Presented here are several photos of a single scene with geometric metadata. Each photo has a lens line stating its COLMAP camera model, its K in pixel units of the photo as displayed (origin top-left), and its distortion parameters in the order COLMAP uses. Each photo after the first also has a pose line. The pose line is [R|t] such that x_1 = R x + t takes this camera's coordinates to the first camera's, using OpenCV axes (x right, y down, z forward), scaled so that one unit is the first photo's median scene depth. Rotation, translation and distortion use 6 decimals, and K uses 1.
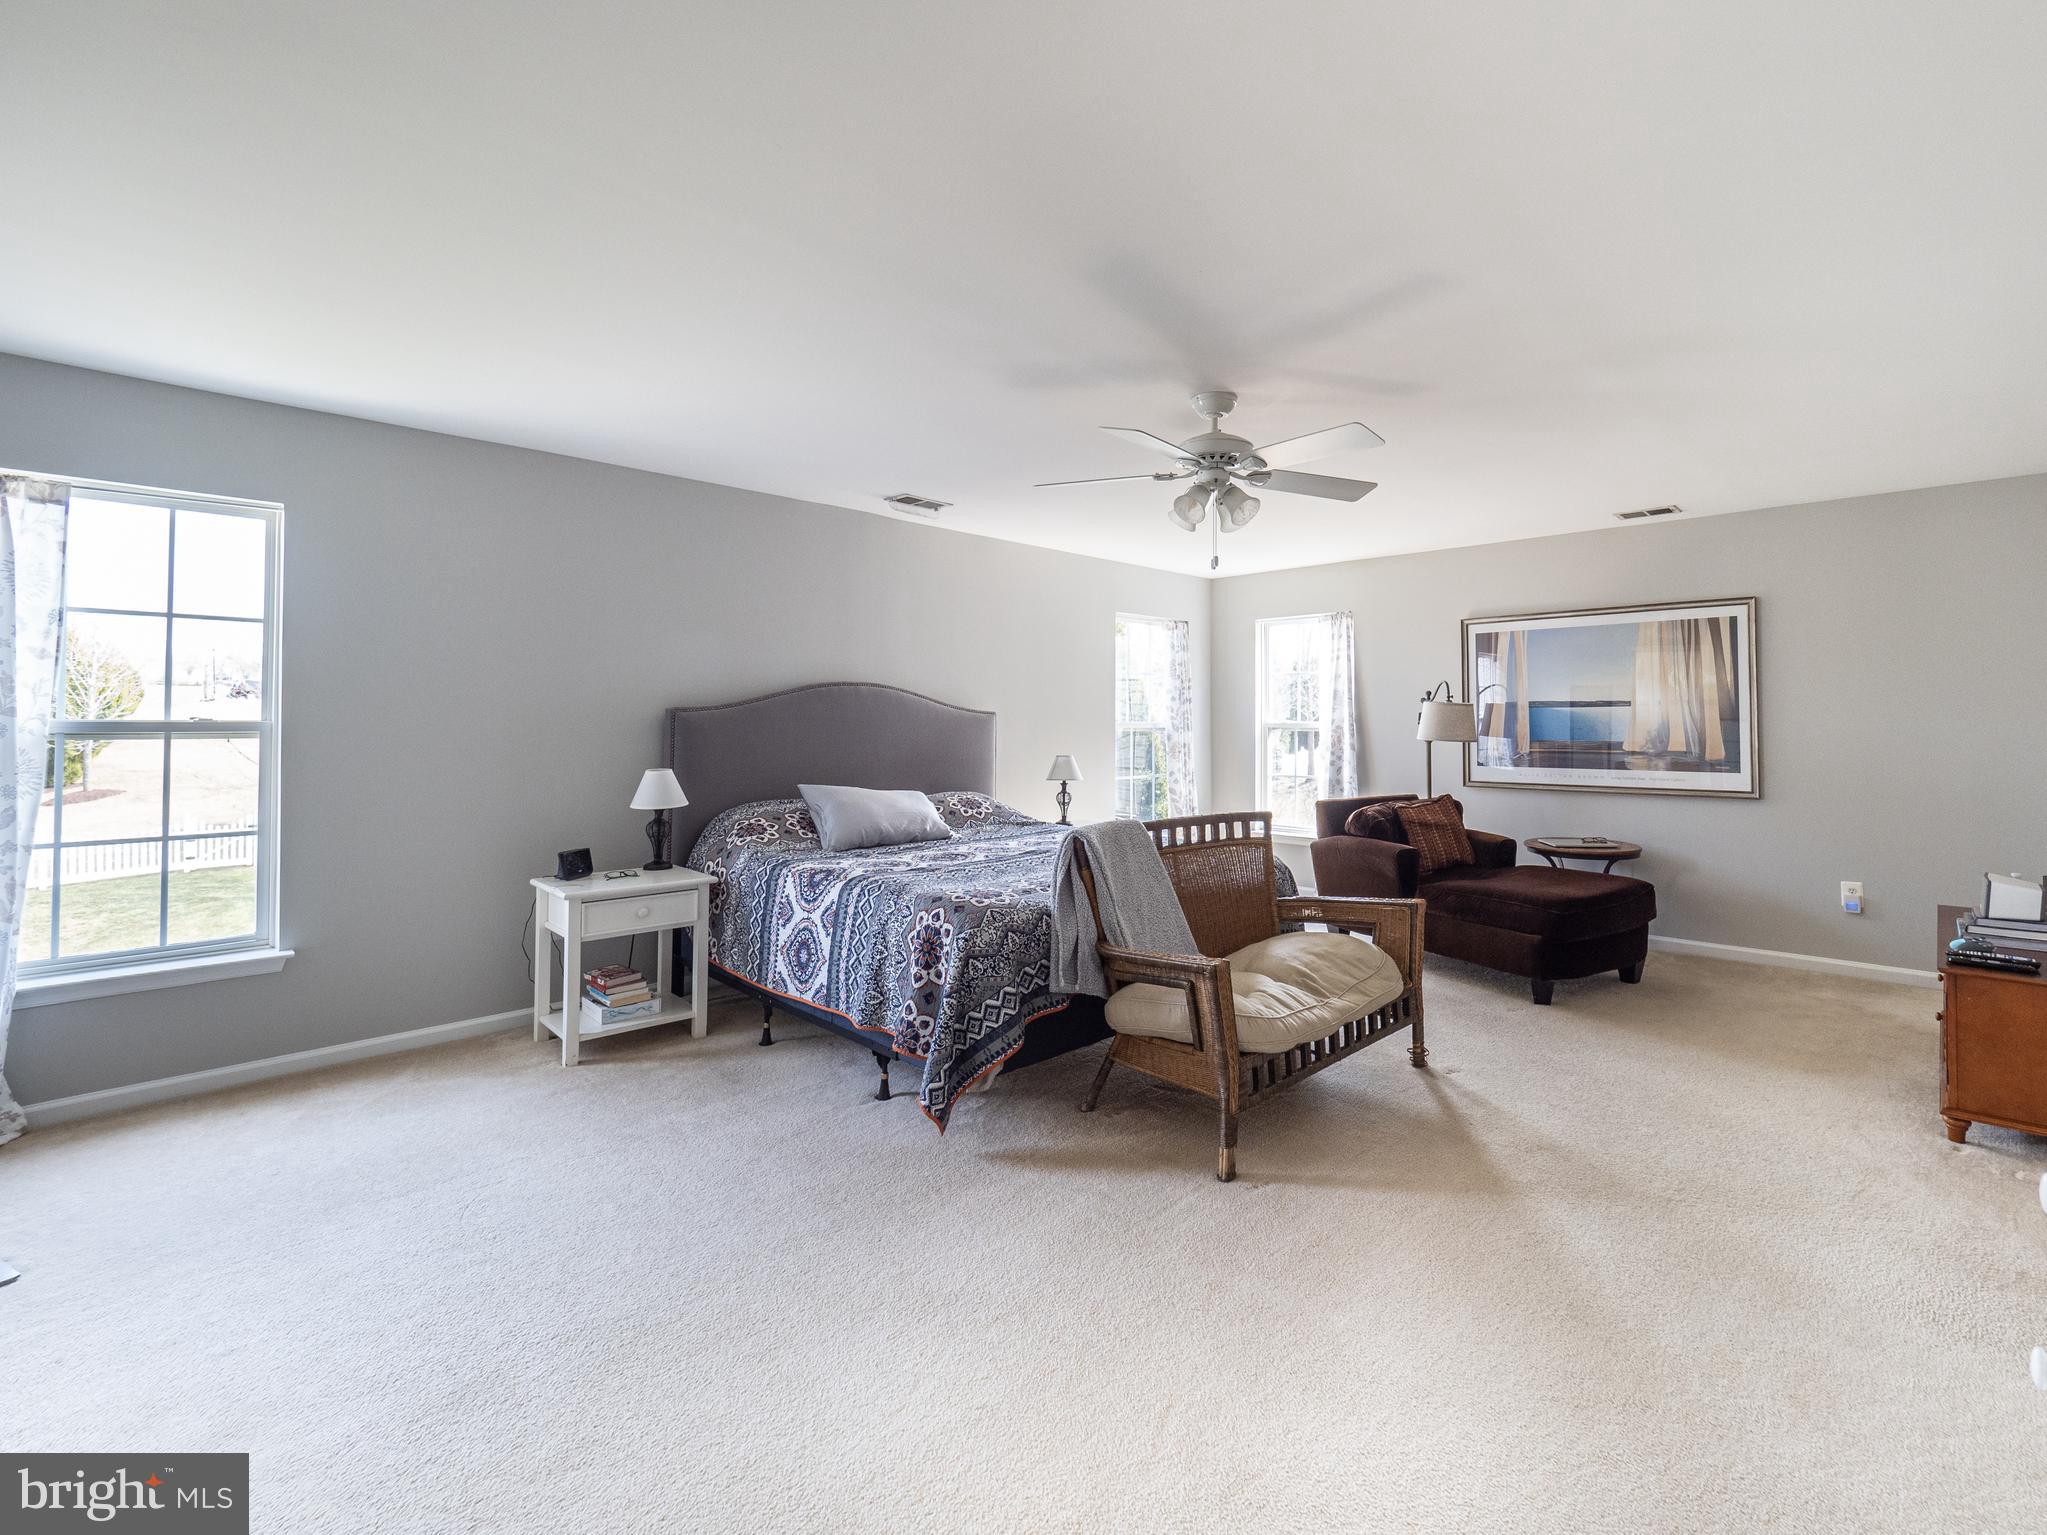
lens RADIAL K [[857.7, 0, 1076.1], [0, 857.7, 741.4], [0, 0, 1]] dist [0.020495, -0.000158]
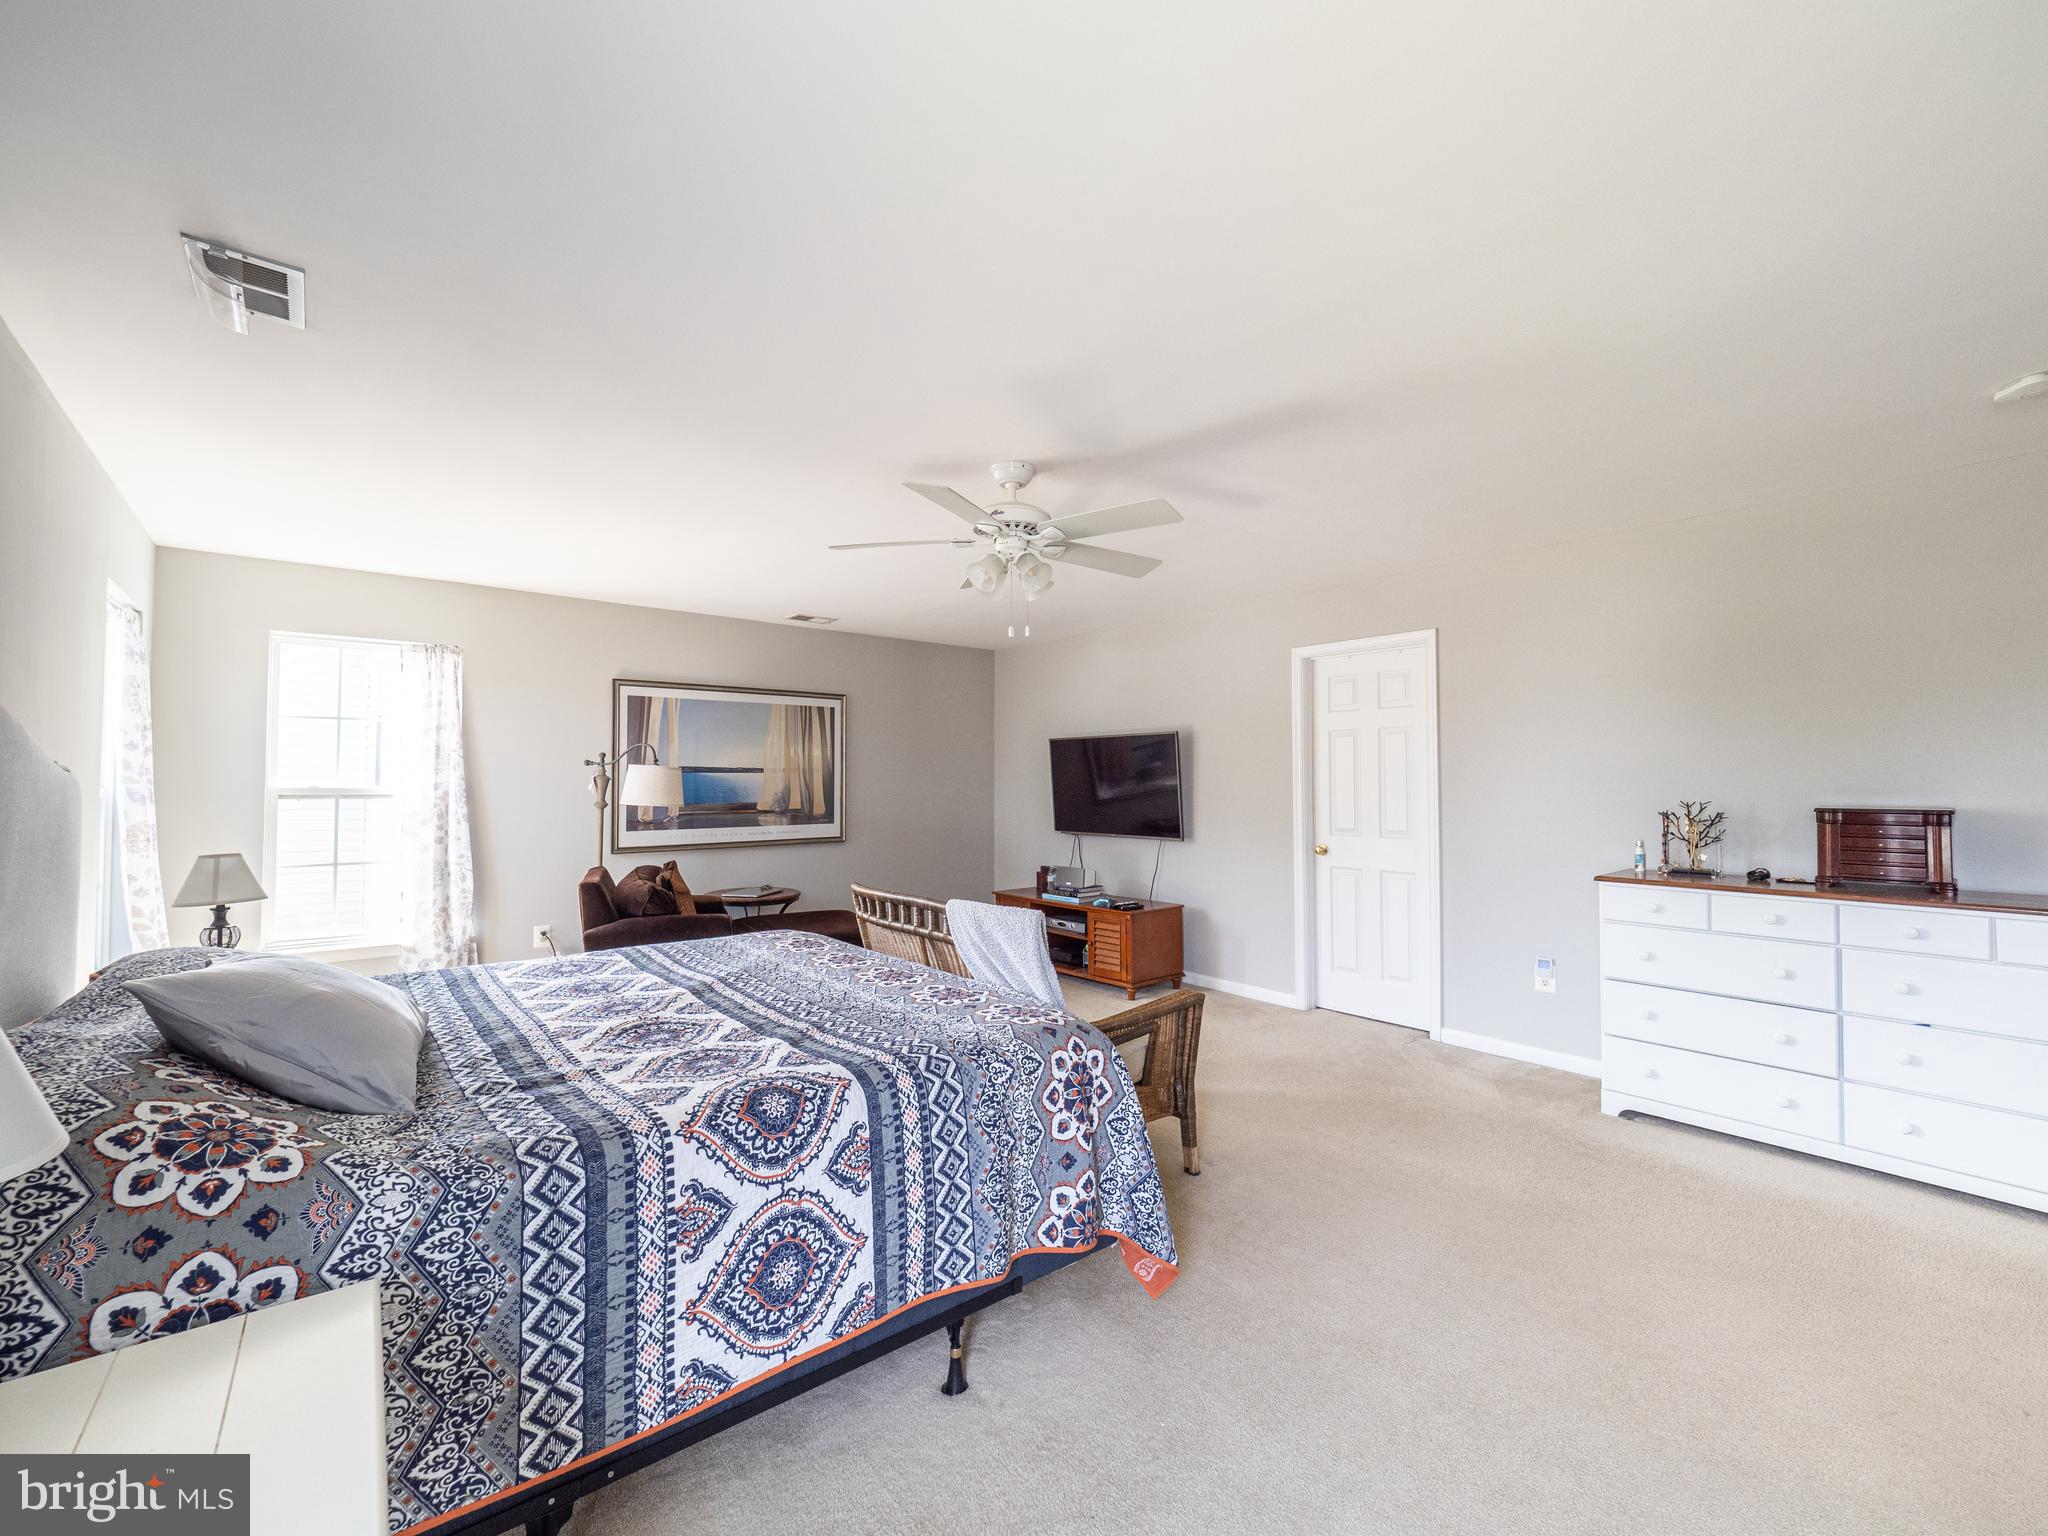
lens RADIAL K [[848.6, 0, 1024.0], [0, 848.6, 768.0], [0, 0, 1]] dist [-0.032384, -0.000106]
pose [[0.151683, 0.016053, 0.988299, -0.765085], [0.025733, 0.999465, -0.020184, -0.023476], [-0.988094, 0.028494, 0.151189, 0.783605]]
